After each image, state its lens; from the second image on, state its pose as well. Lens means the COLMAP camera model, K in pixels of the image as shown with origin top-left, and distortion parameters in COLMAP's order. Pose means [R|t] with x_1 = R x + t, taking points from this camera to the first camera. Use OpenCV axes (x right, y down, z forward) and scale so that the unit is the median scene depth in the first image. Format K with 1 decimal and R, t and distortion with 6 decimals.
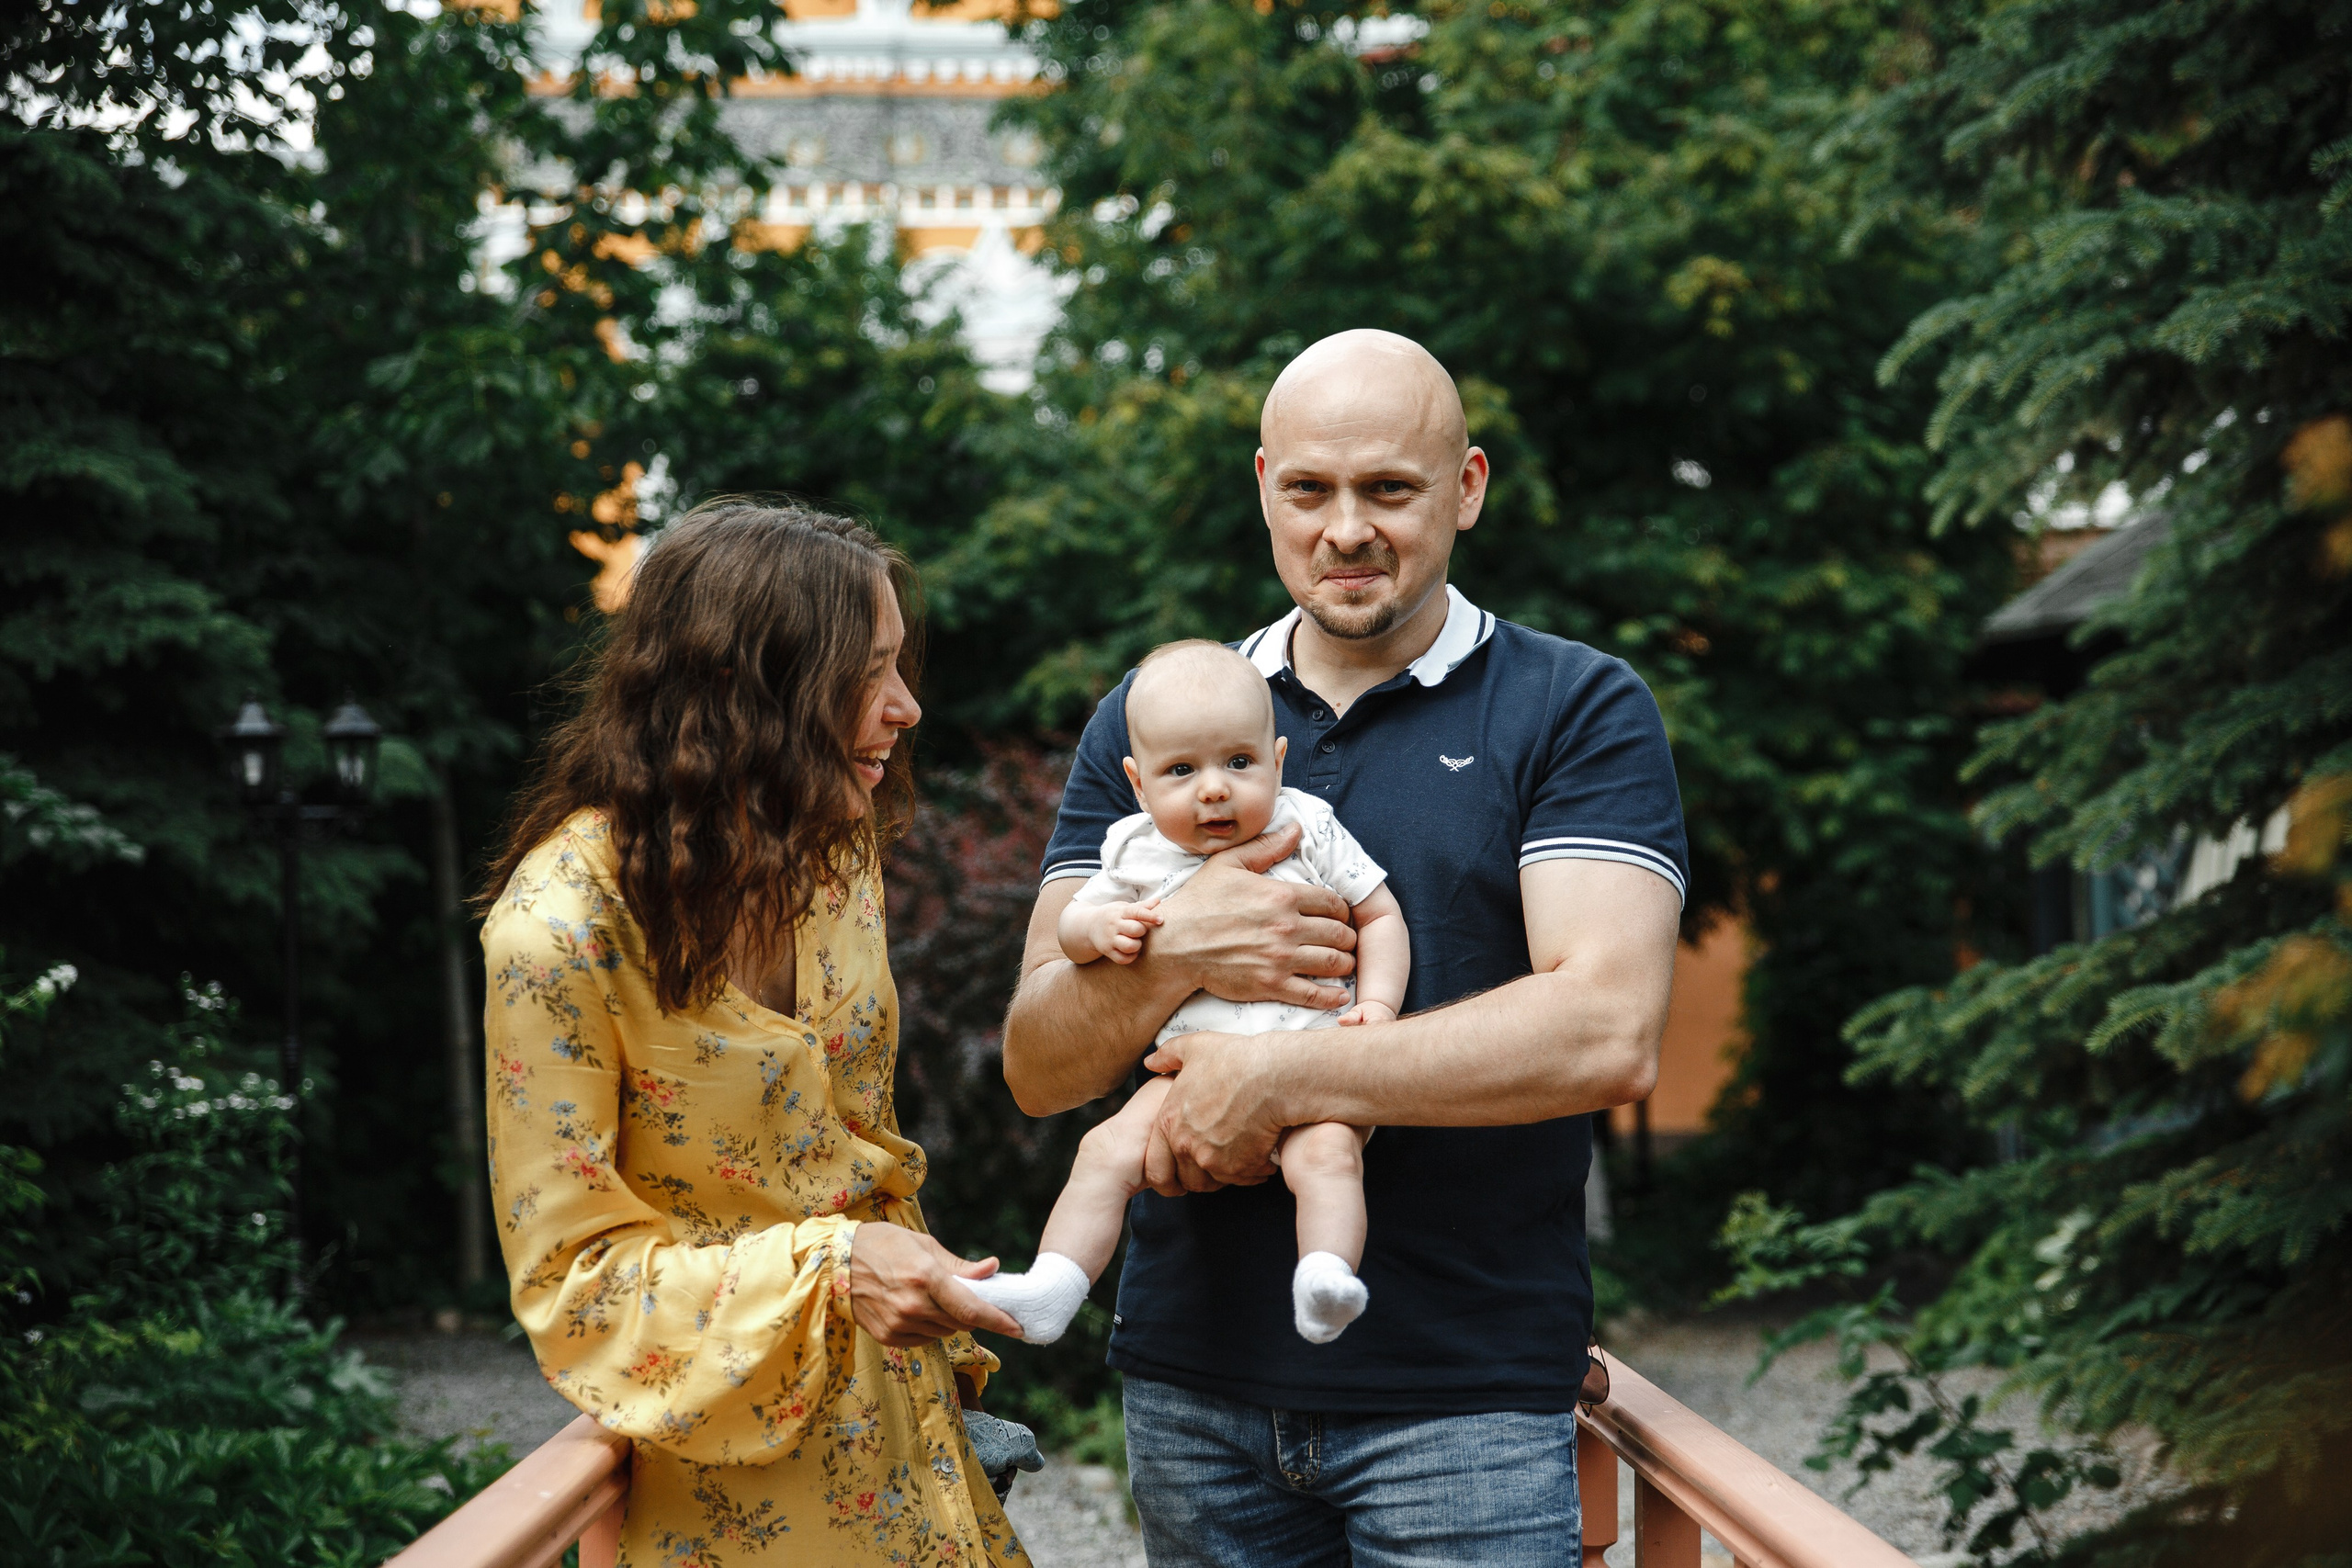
lens RADIAL K [[3848.9, 0, 1180.7], [0, 3848.9, 774.0], [0, 0, 1]] dist [0.162497, -0.021135]
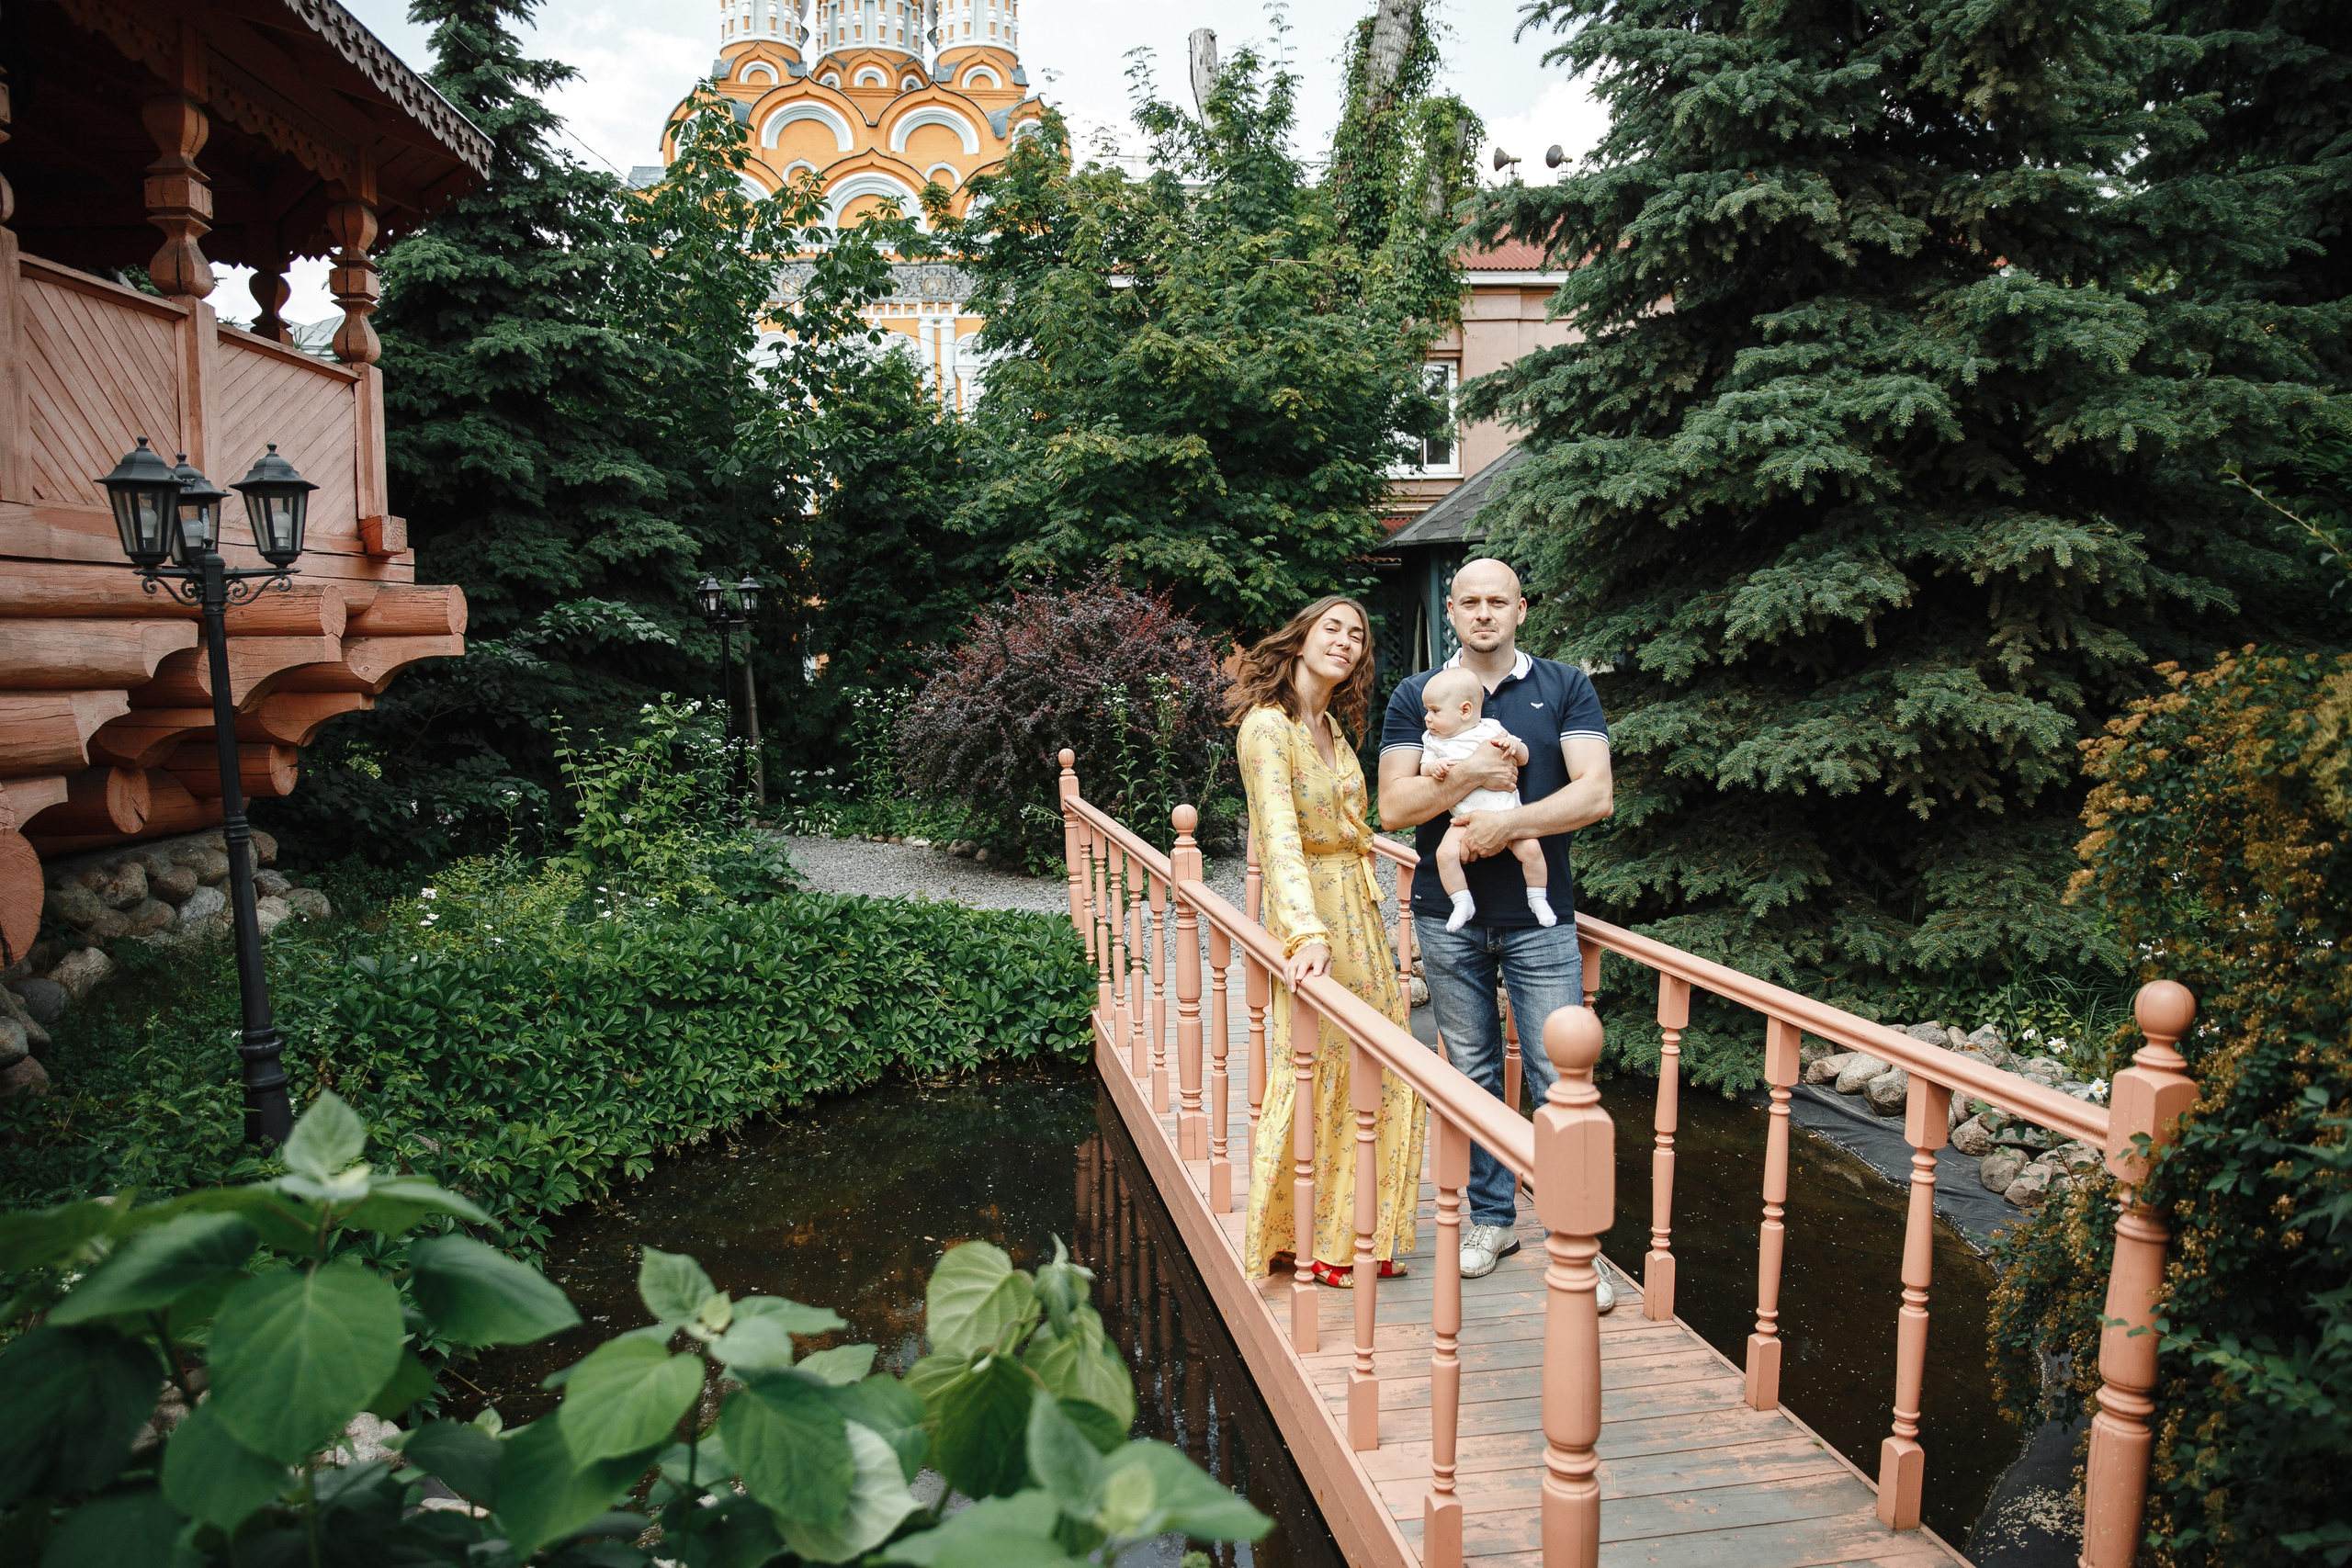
lens RADIAL K [[1702.1, 0, 1173.8], [0, 1702.1, 771.1], [0, 0, 1]] dist [-0.128168, 0.104104]
pose [[0.987104, -0.013177, 0.159535, -0.107077], [-0.008000, 0.991300, 0.131378, -0.032497], [-0.159878, -0.130960, 0.978411, -0.062551]]
